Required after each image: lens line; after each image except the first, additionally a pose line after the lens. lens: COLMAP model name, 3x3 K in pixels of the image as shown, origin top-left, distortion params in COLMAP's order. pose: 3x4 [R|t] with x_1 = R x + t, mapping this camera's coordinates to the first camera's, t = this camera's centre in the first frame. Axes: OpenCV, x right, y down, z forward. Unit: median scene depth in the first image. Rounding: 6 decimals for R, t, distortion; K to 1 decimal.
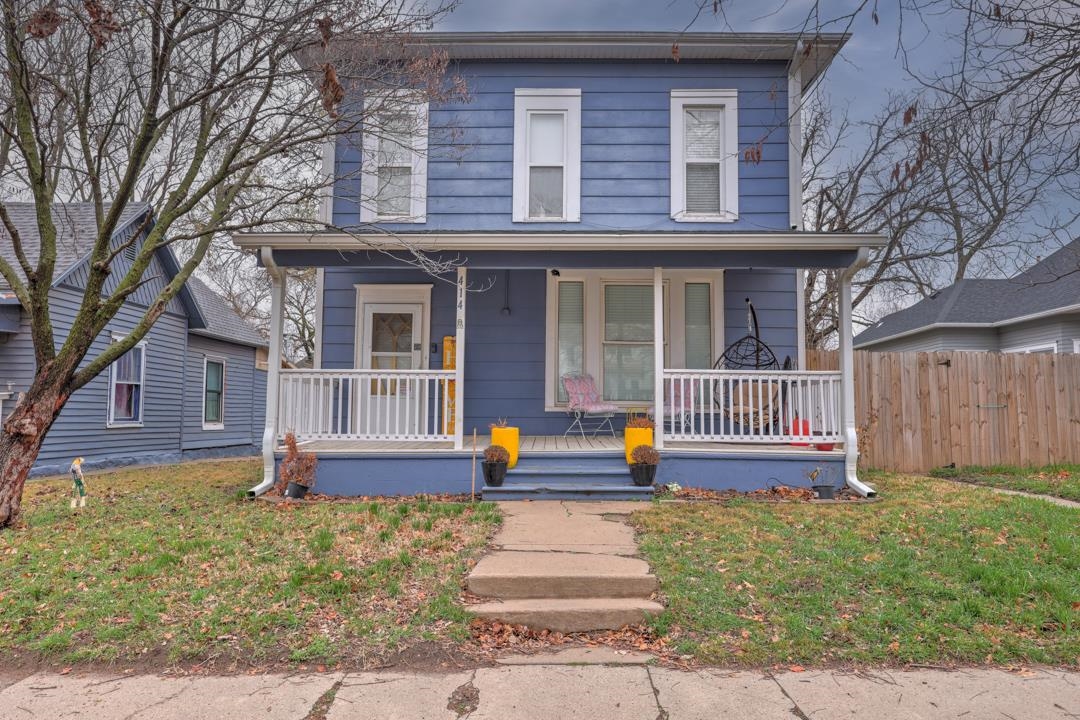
lens RADIAL K [[734.6, 0, 539.5], [0, 734.6, 356.9], [0, 0, 1]] dist [0.007154, 0.002097]
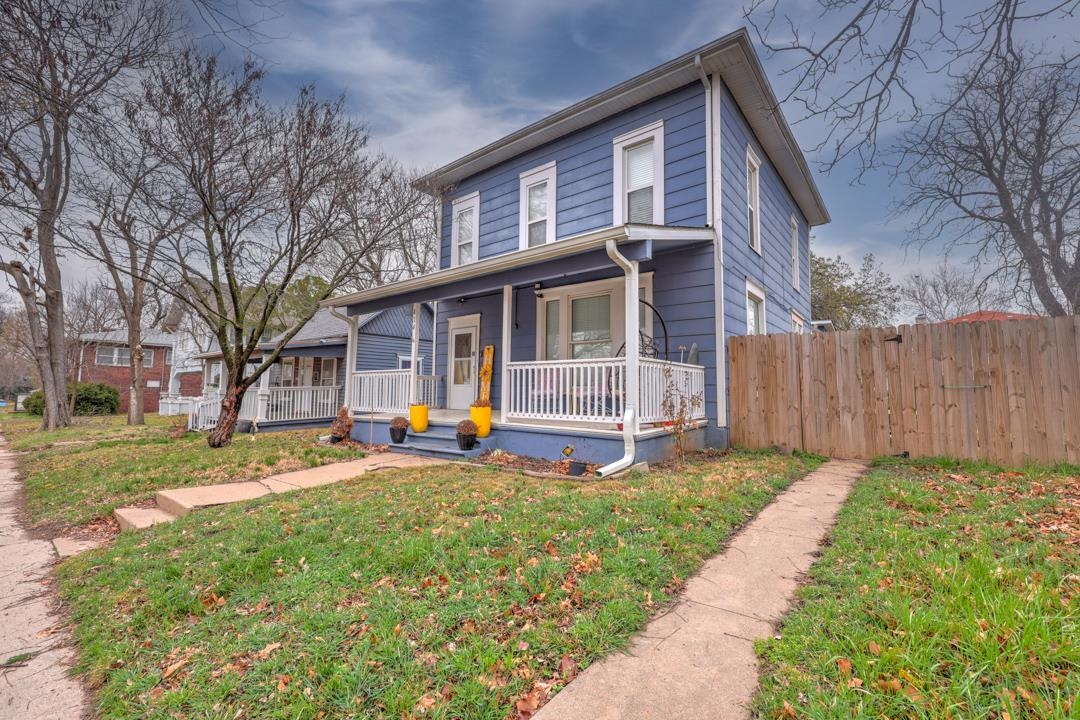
lens RADIAL K [[458.2, 0, 539.6], [0, 458.2, 358.9], [0, 0, 1]] dist [-0.003339, -0.000265]
pose [[0.793157, -0.049809, -0.606977, 0.547653], [0.047378, 0.998676, -0.020041, 0.023257], [0.607171, -0.012862, 0.794467, 0.301313]]
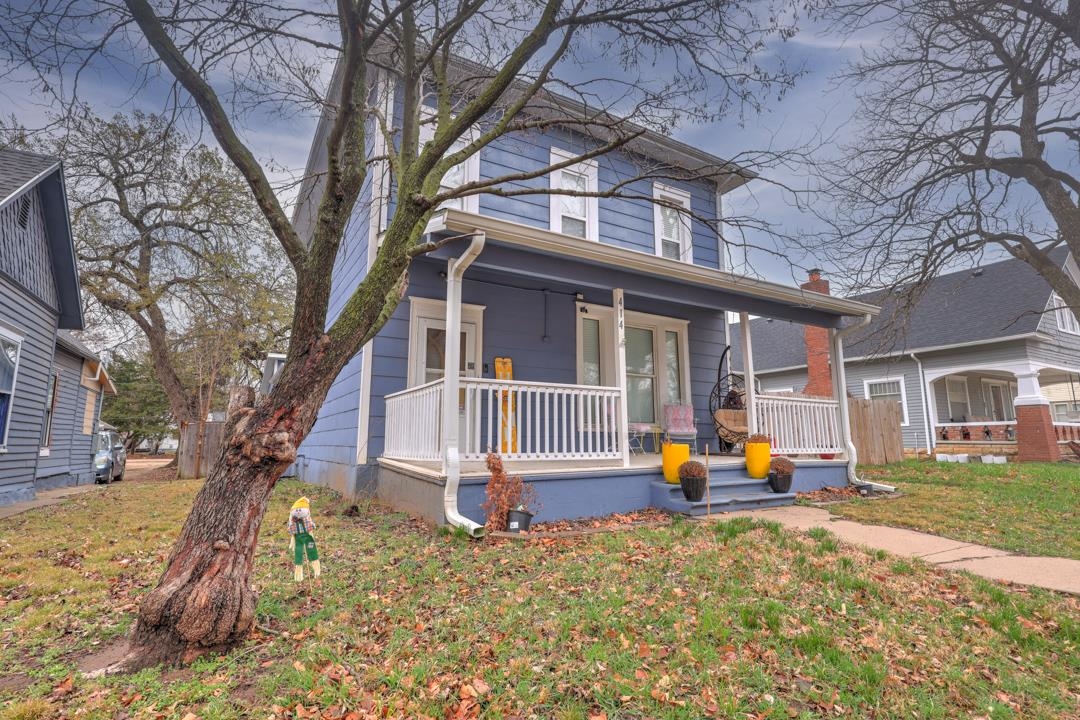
lens RADIAL K [[527.2, 0, 543.3], [0, 527.2, 358.0], [0, 0, 1]] dist [0.001255, 0.000090]
pose [[0.851318, 0.075554, 0.519182, -0.456554], [-0.036257, 0.995683, -0.085444, 0.033614], [-0.523396, 0.053916, 0.850382, 0.336226]]
